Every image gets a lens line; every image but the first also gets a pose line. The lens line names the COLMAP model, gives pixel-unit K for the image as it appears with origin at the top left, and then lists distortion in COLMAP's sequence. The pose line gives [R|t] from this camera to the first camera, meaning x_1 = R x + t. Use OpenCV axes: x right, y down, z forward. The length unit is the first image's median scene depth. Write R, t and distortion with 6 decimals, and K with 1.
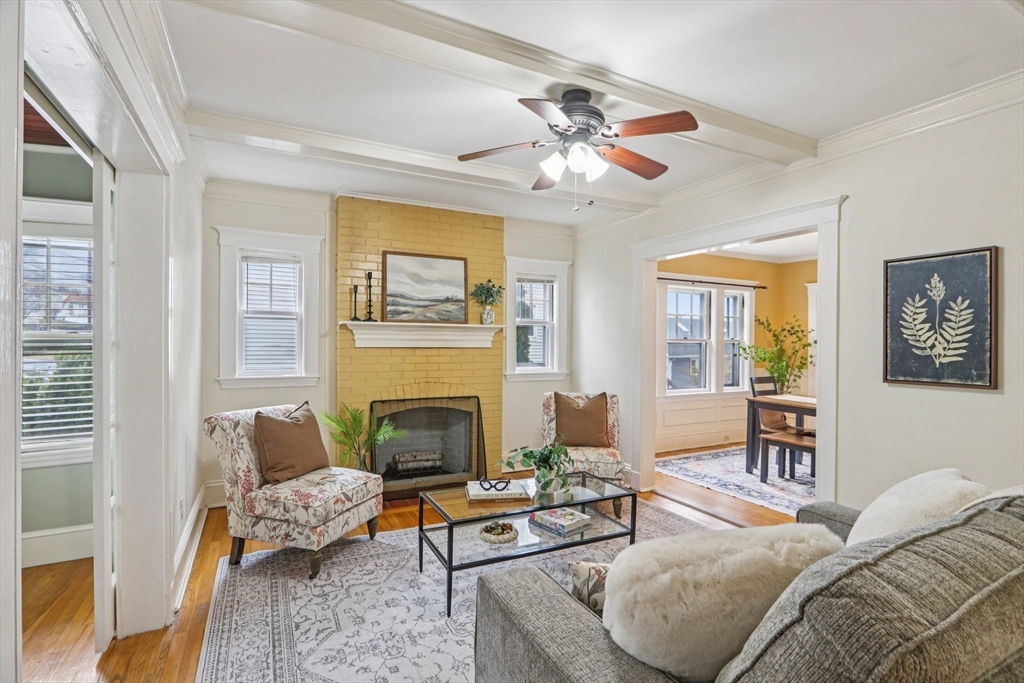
lens RADIAL K [[483.9, 0, 512.0], [0, 483.9, 341.5], [0, 0, 1]] dist [-0.010769, 0.000041]
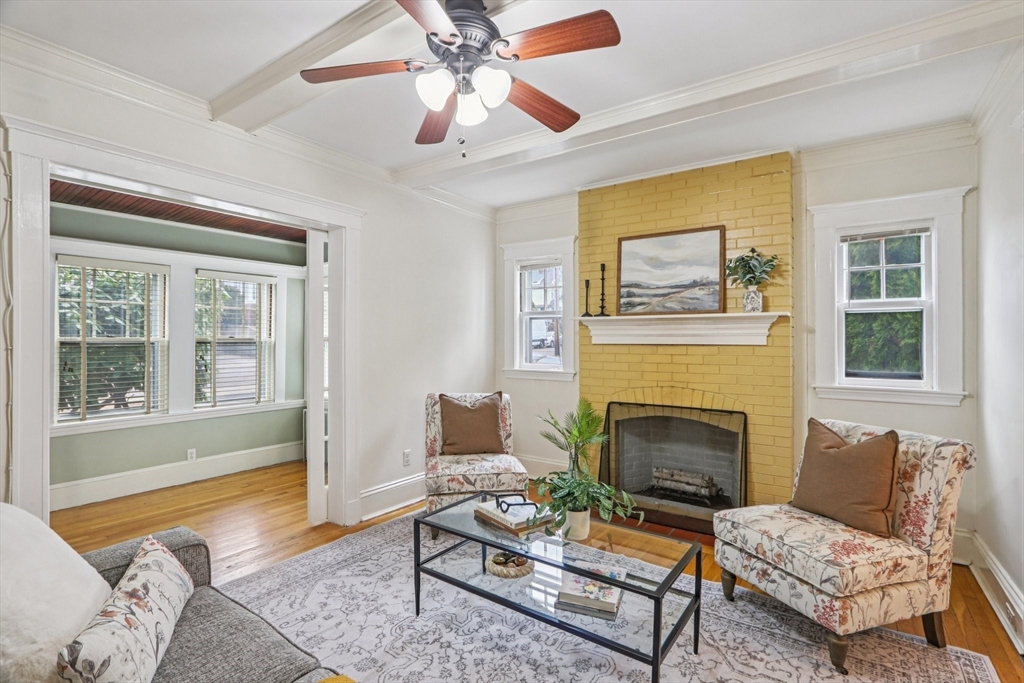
lens RADIAL K [[499.7, 0, 512.0], [0, 499.7, 341.5], [0, 0, 1]] dist [-0.004533, 0.000082]
pose [[0.466375, -0.003844, -0.884579, 0.458608], [0.002022, 0.999993, -0.003280, 0.009670], [0.884585, -0.000259, 0.466379, 0.370598]]
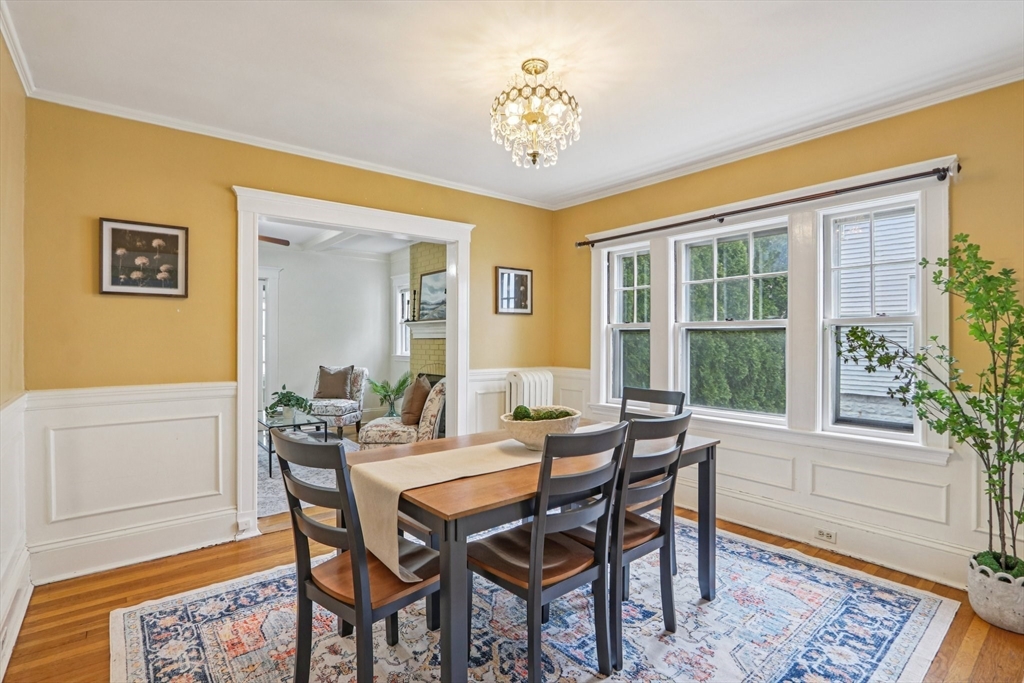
lens RADIAL K [[483.9, 0, 512.0], [0, 483.9, 341.5], [0, 0, 1]] dist [-0.010769, 0.000041]
pose [[0.214157, -0.007495, -0.976771, 1.246122], [0.002538, 0.999971, -0.007117, 0.033212], [0.976796, -0.000955, 0.214169, 0.925133]]
